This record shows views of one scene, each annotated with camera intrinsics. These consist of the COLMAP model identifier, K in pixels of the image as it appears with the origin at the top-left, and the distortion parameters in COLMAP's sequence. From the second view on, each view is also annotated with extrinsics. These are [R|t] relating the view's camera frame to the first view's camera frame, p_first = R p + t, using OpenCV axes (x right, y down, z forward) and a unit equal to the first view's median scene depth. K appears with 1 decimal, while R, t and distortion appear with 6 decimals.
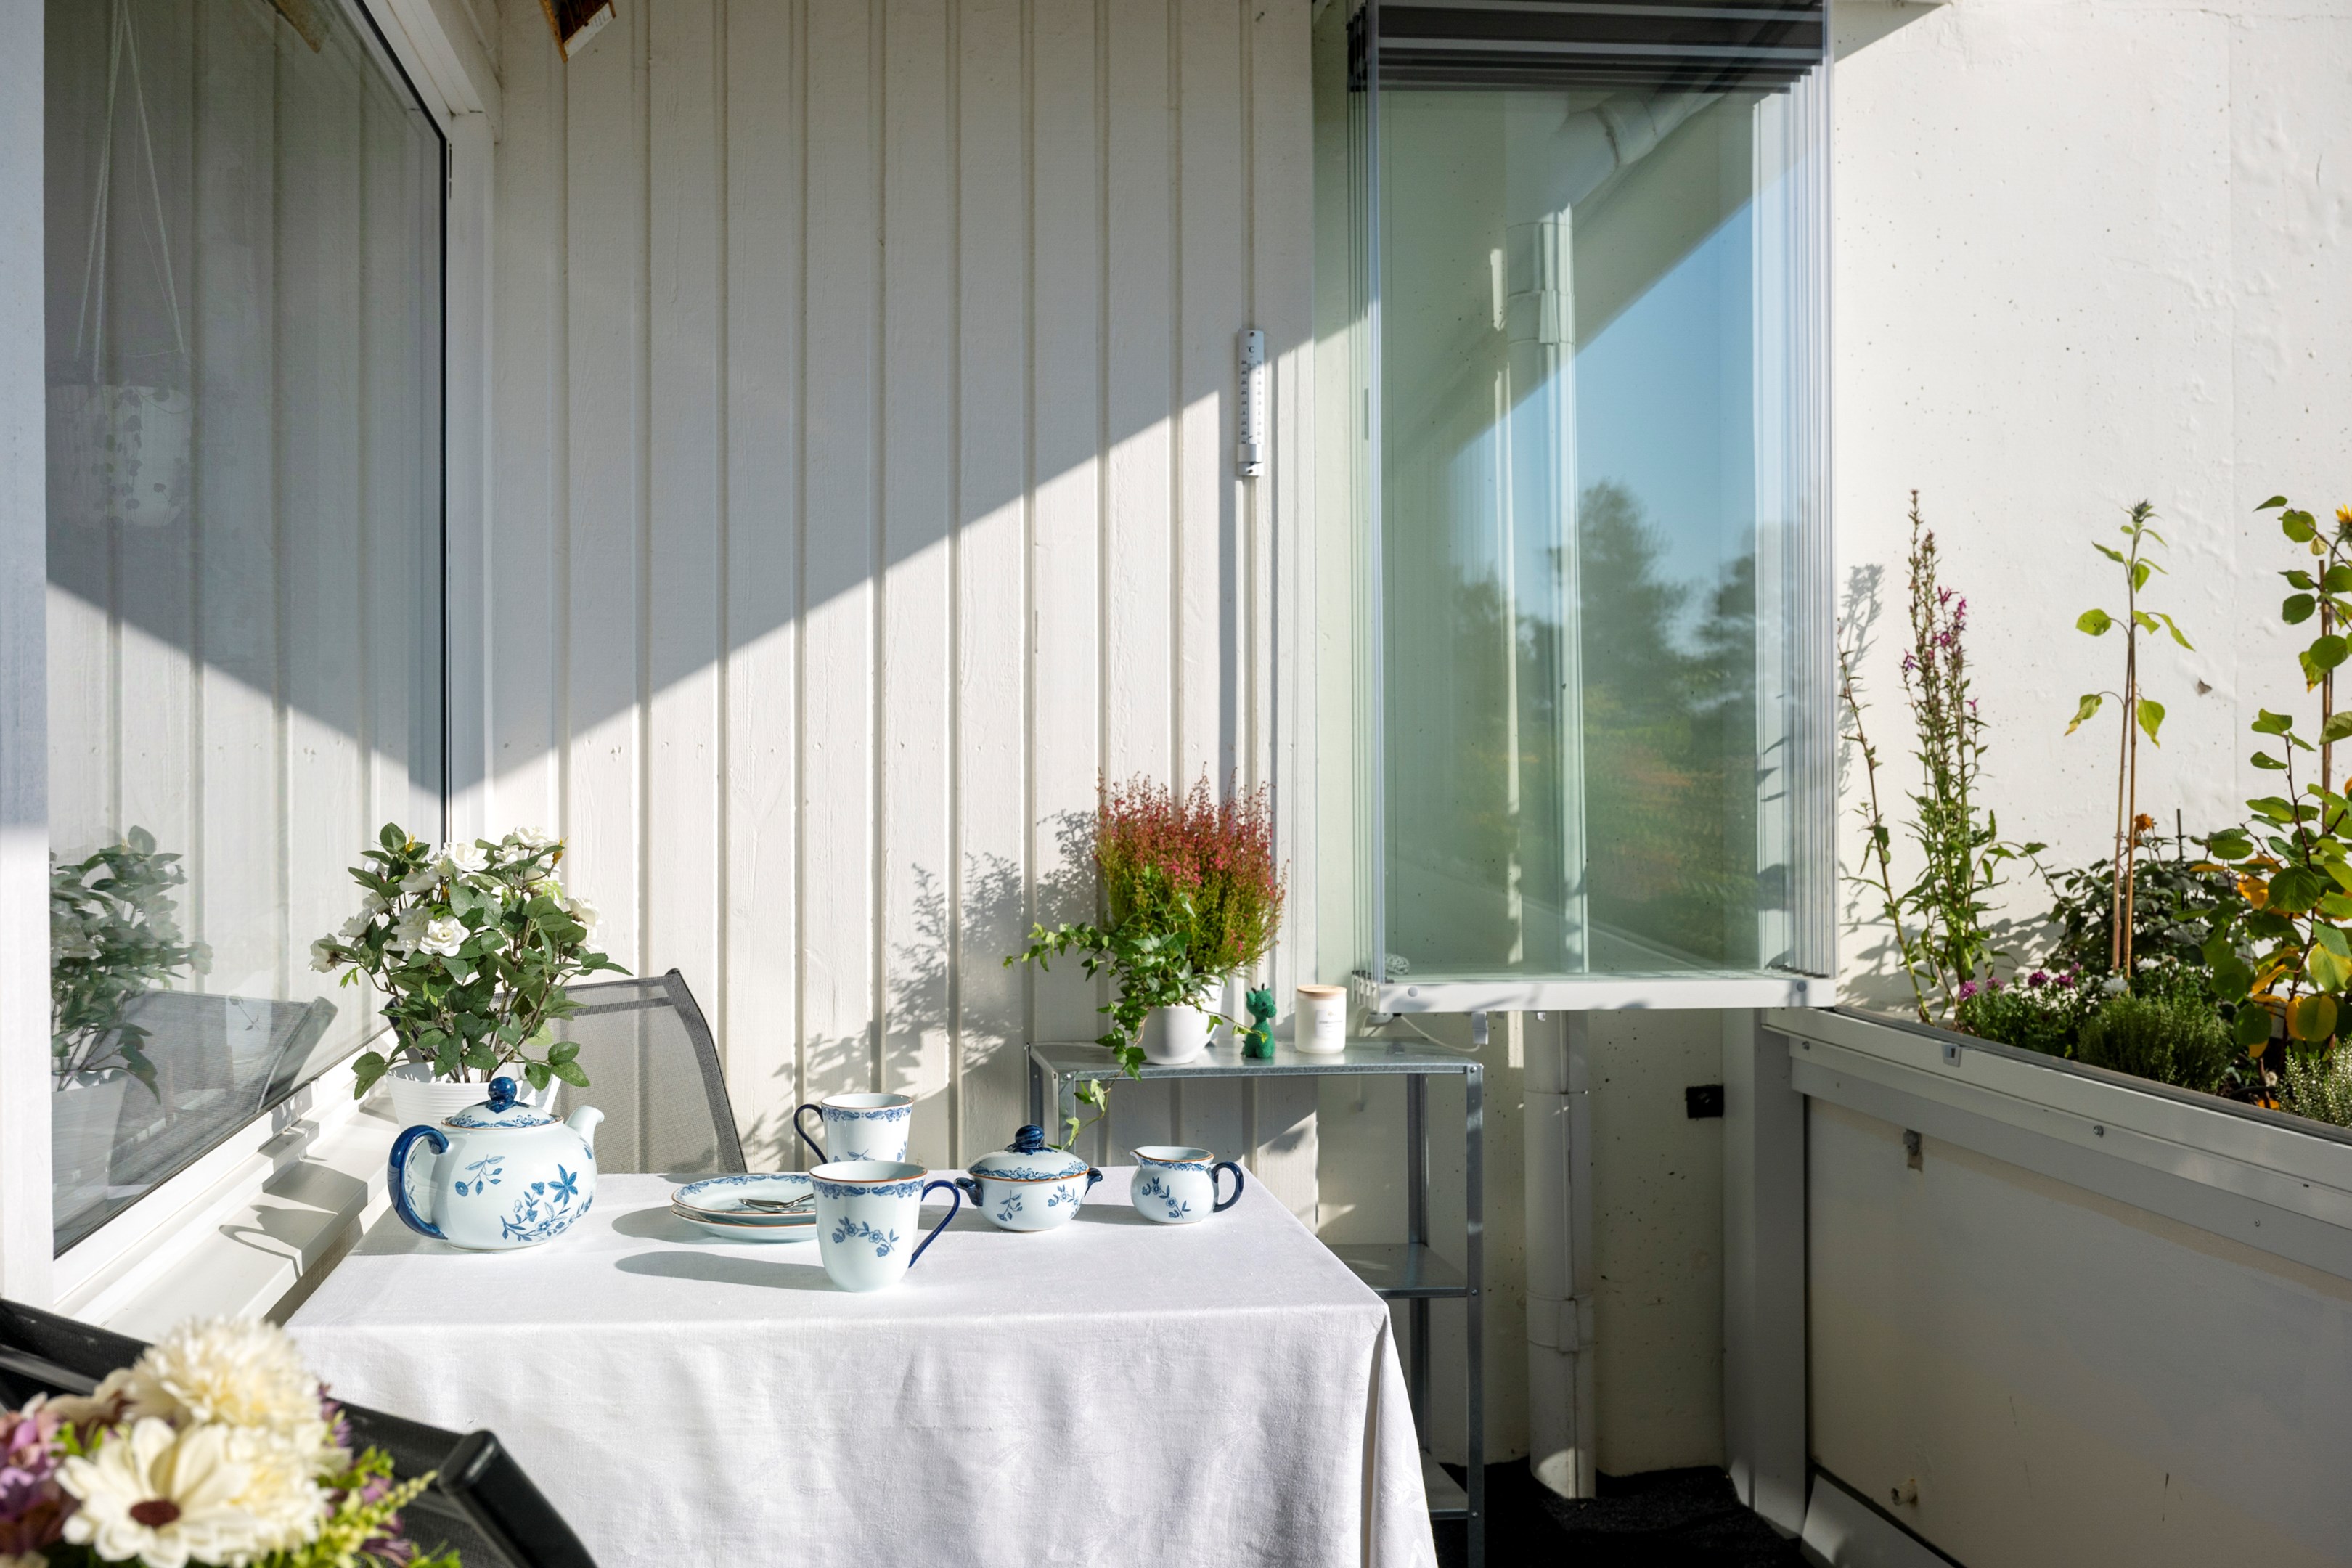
lens RADIAL K [[2433.2, 0, 1170.8], [0, 2433.2, 729.6], [0, 0, 1]] dist [0.009091, 0.000000]
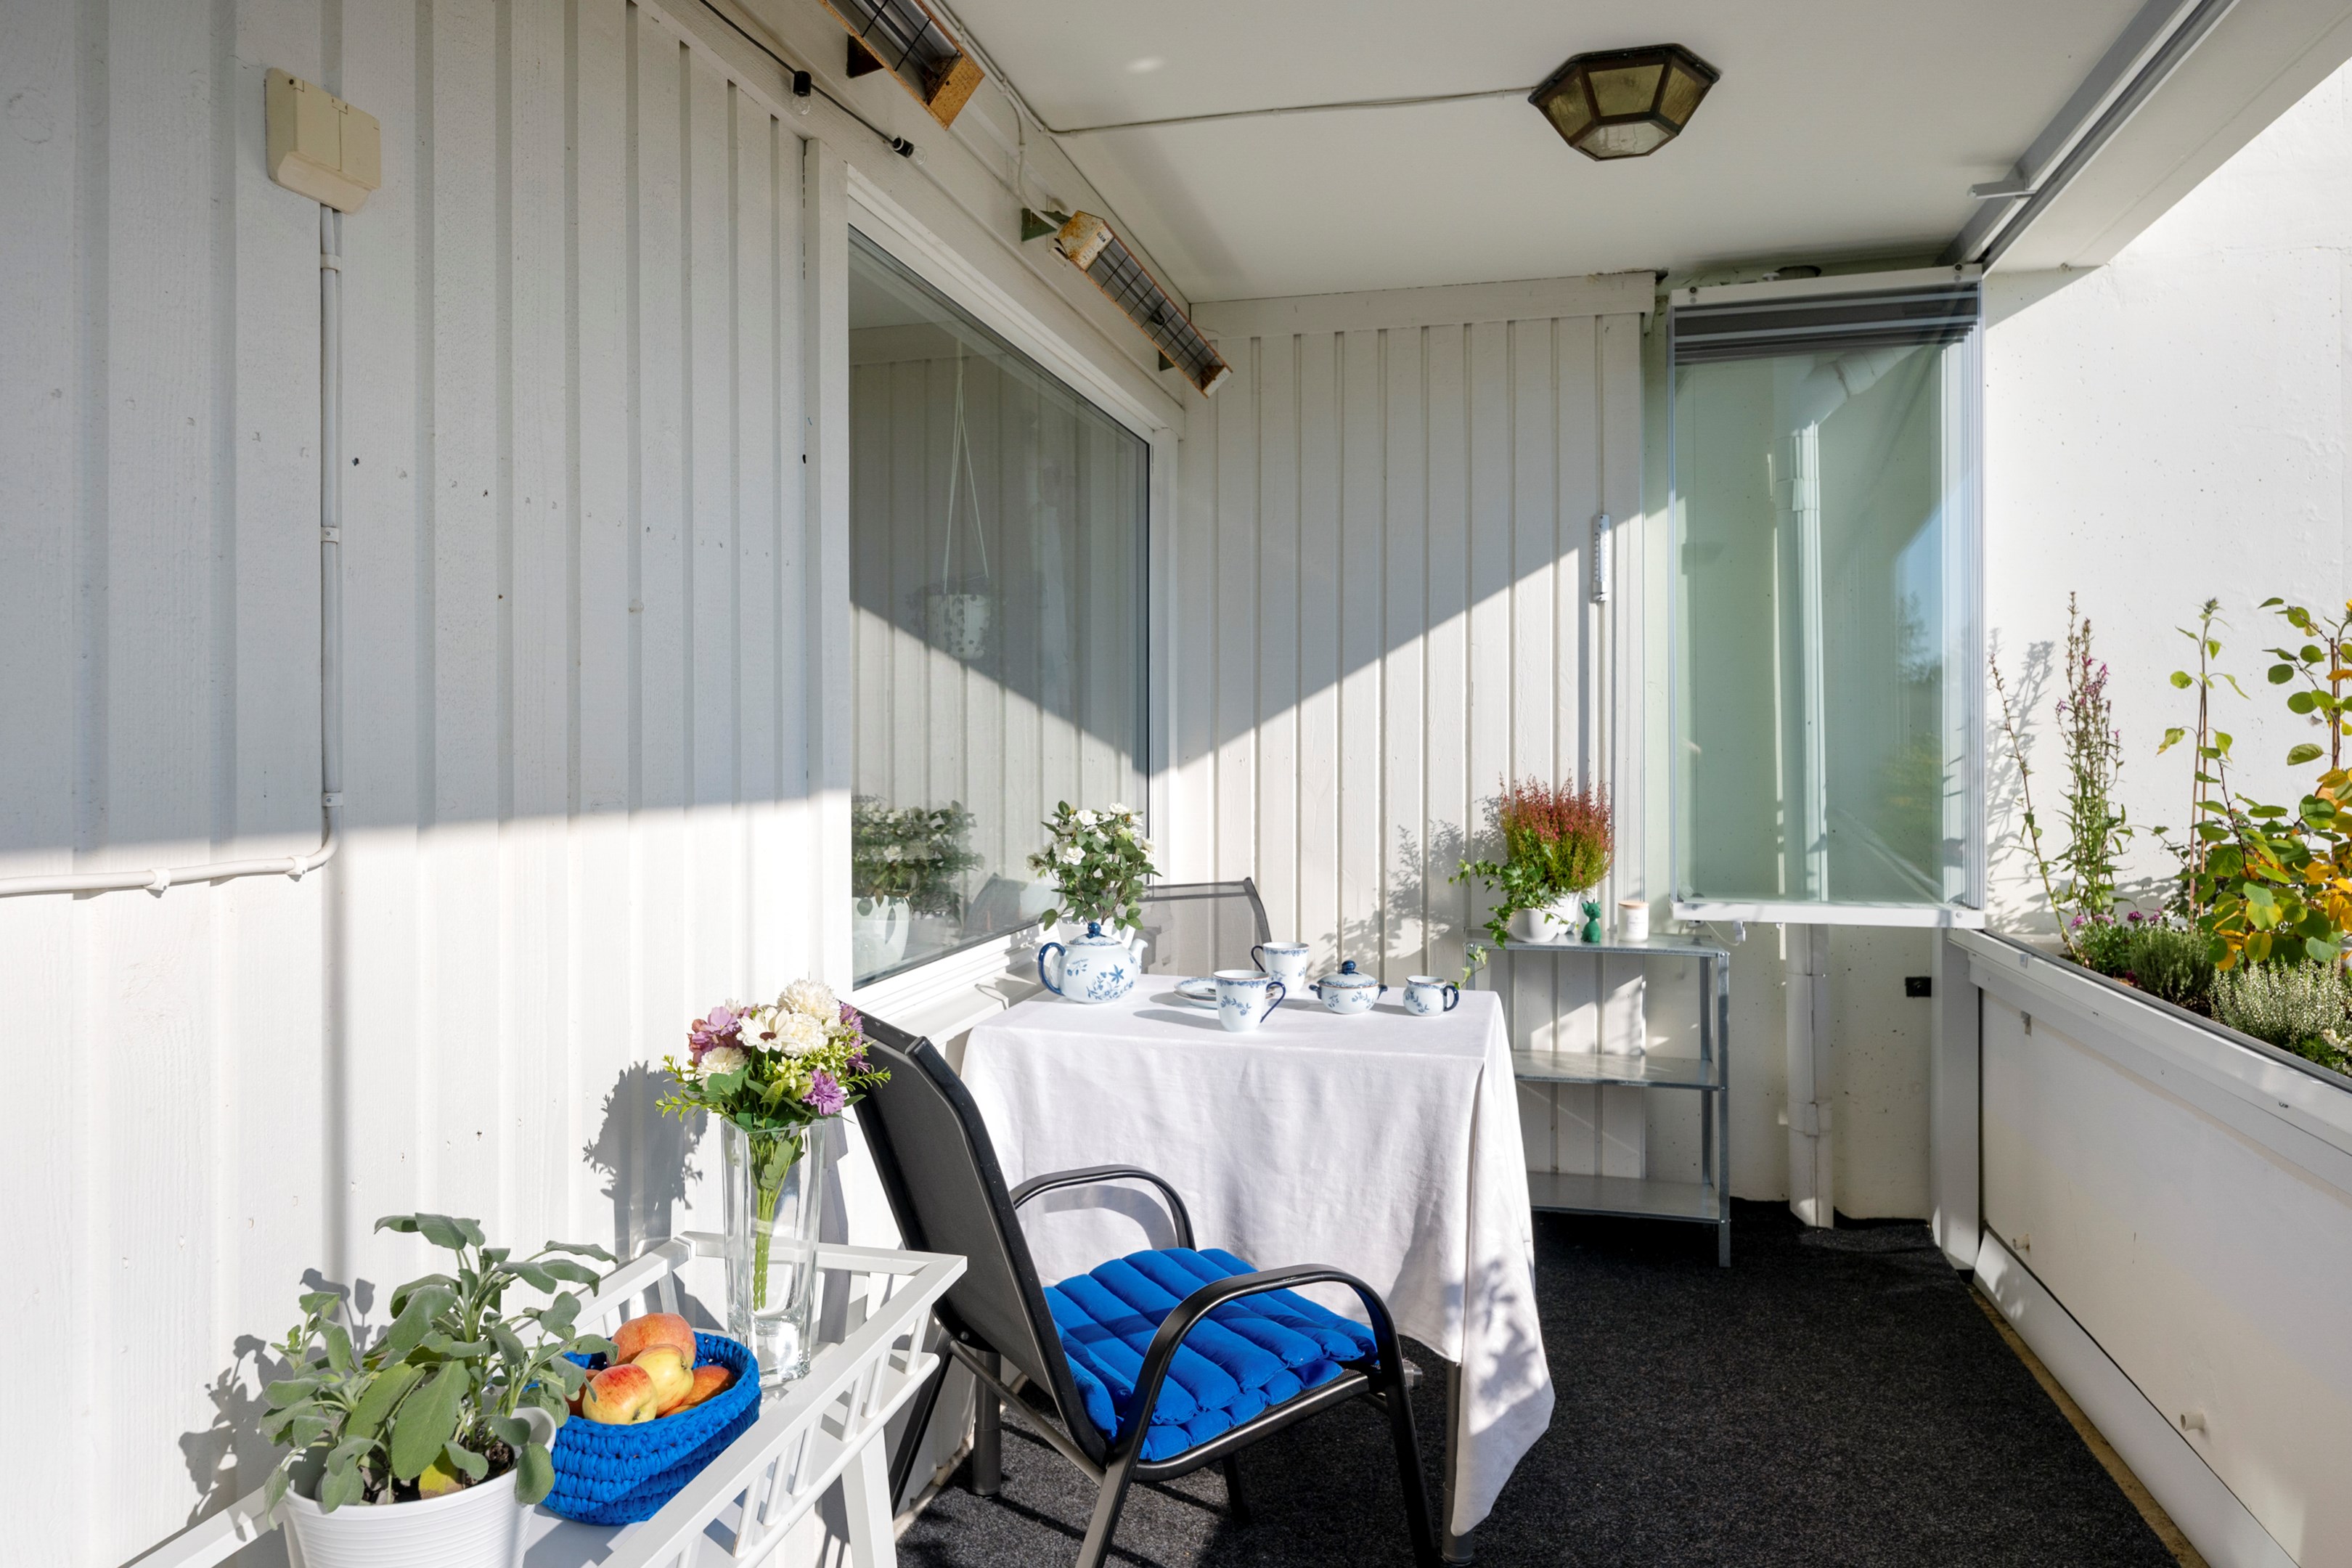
lens RADIAL K [[1556.2, 0, 1138.3], [0, 1556.2, 745.2], [0, 0, 1]] dist [-0.001554, 0.001975]
pose [[0.920632, 0.001549, -0.390428, 0.166025], [0.001383, 0.999973, 0.007227, -0.011993], [0.390429, -0.007193, 0.920605, -0.131112]]
